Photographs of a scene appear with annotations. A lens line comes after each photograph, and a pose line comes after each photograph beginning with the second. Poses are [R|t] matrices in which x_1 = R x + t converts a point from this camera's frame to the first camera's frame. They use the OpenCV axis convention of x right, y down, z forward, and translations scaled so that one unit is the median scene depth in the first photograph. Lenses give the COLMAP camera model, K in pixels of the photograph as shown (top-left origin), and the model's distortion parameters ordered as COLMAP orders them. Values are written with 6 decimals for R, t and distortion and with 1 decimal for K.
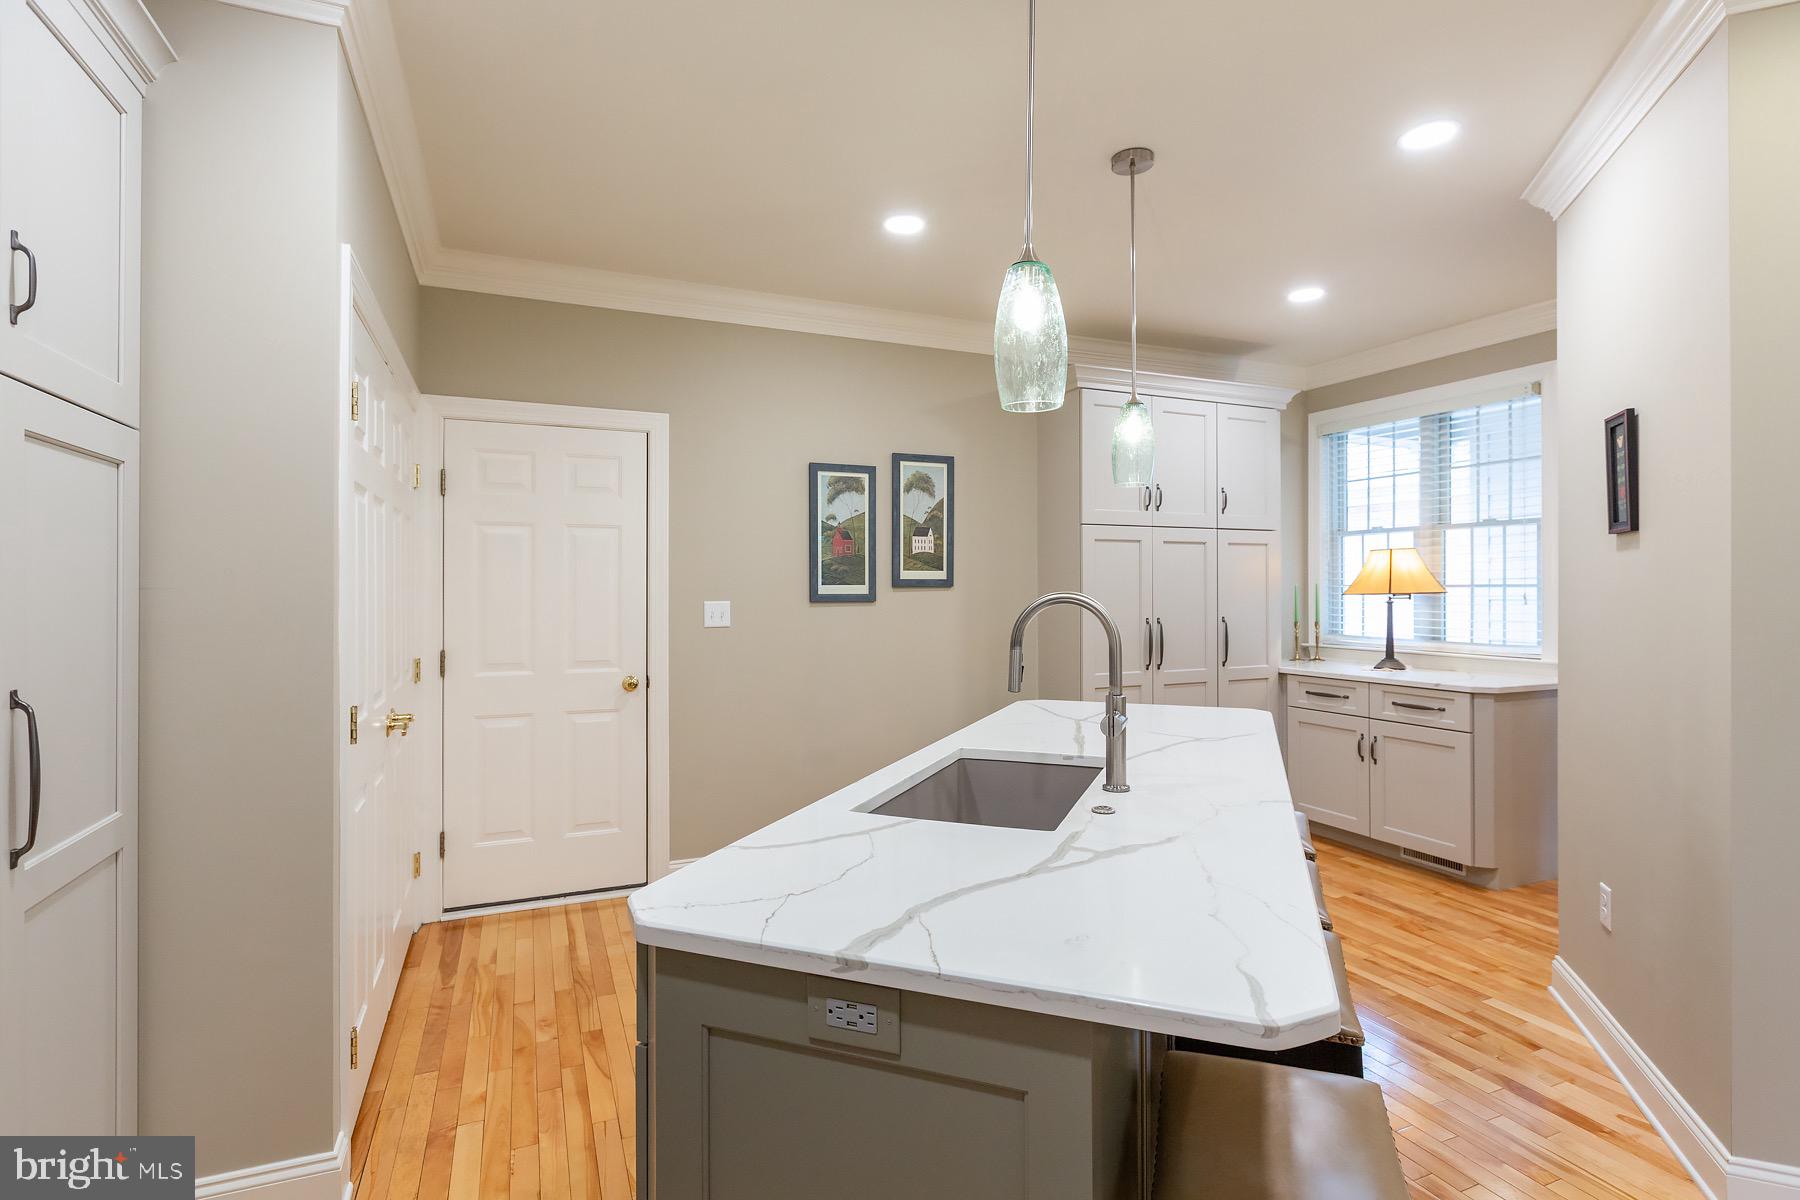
lens RADIAL K [[864.7, 0, 906.0], [0, 864.7, 587.5], [0, 0, 1]] dist [-0.002016, -0.001566]
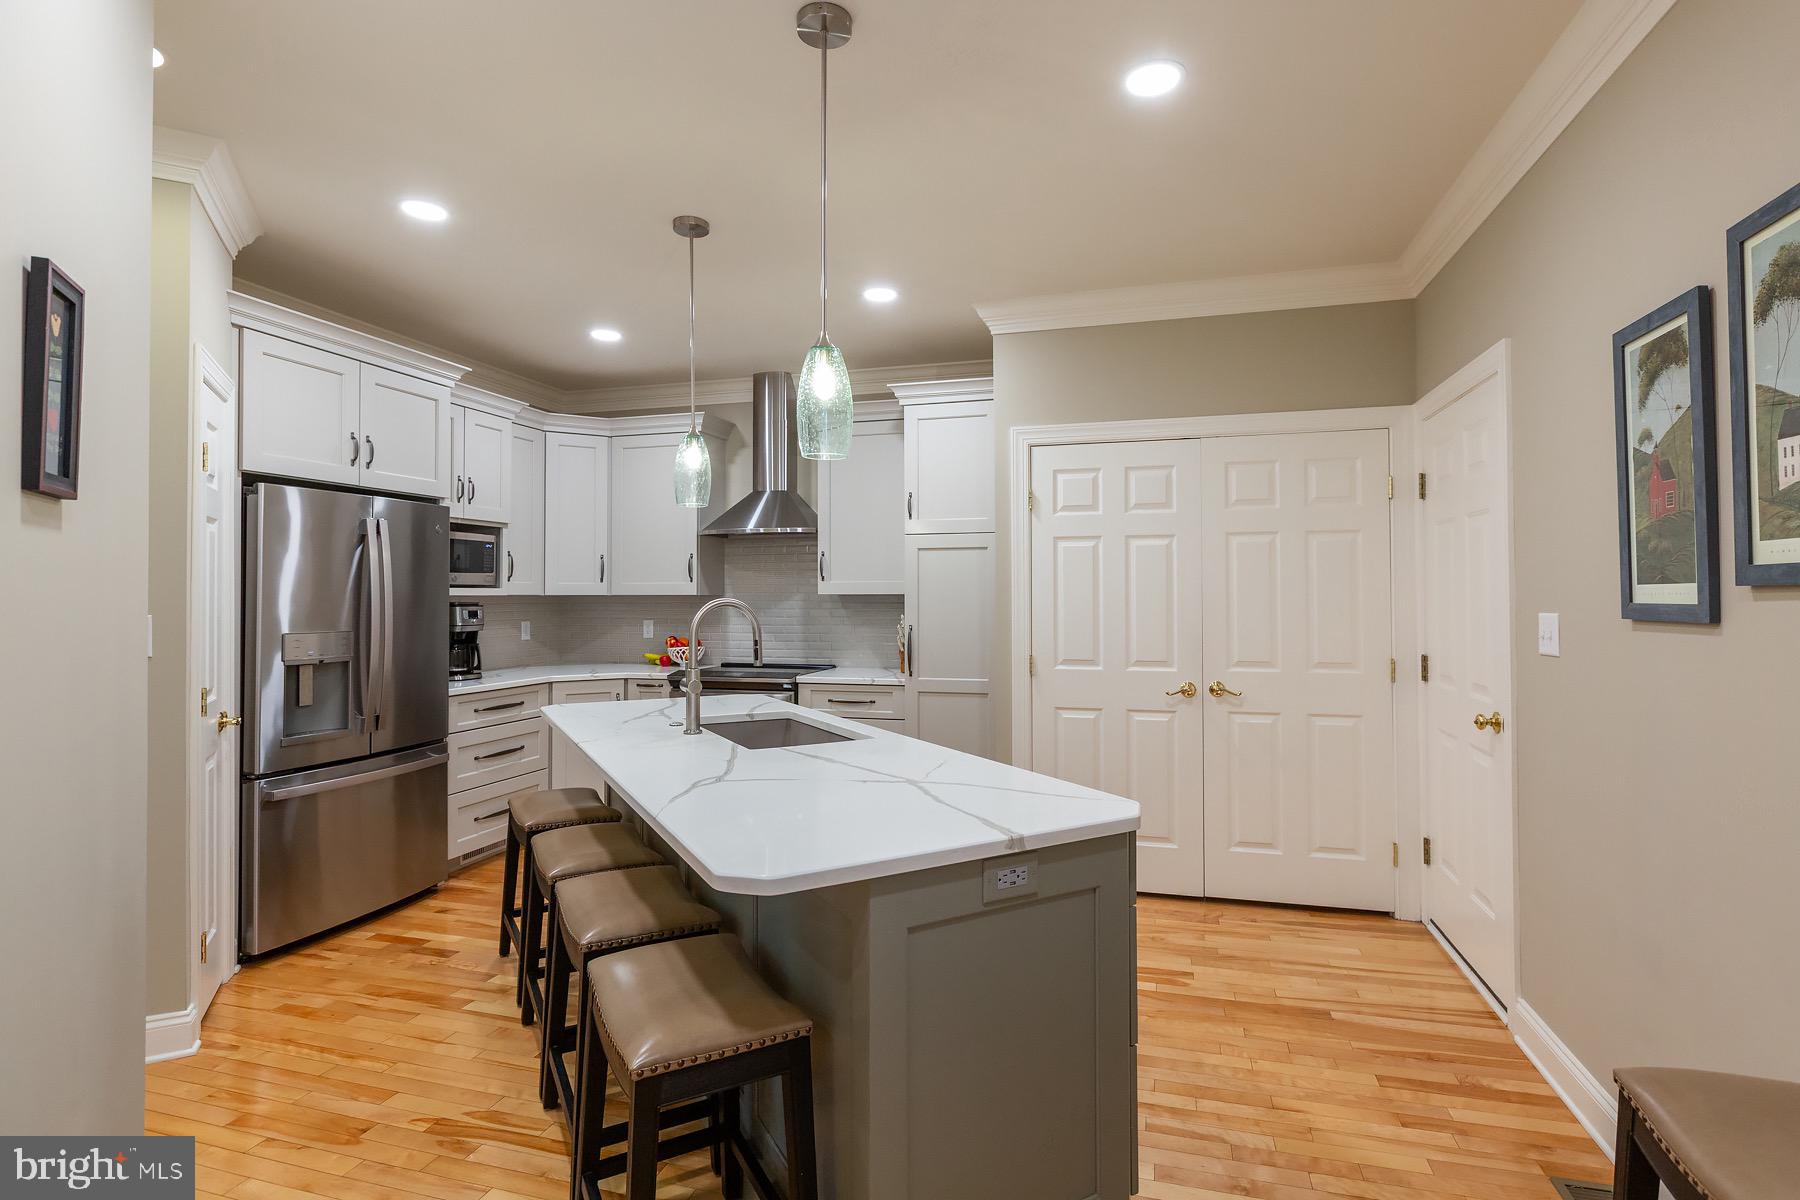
lens RADIAL K [[880.8, 0, 911.3], [0, 880.8, 578.7], [0, 0, 1]] dist [-0.001919, -0.000300]
pose [[-0.634721, -0.010273, -0.772673, 0.501065], [0.006332, 0.999809, -0.018494, 0.000422], [0.772716, -0.016631, -0.634534, 0.960495]]
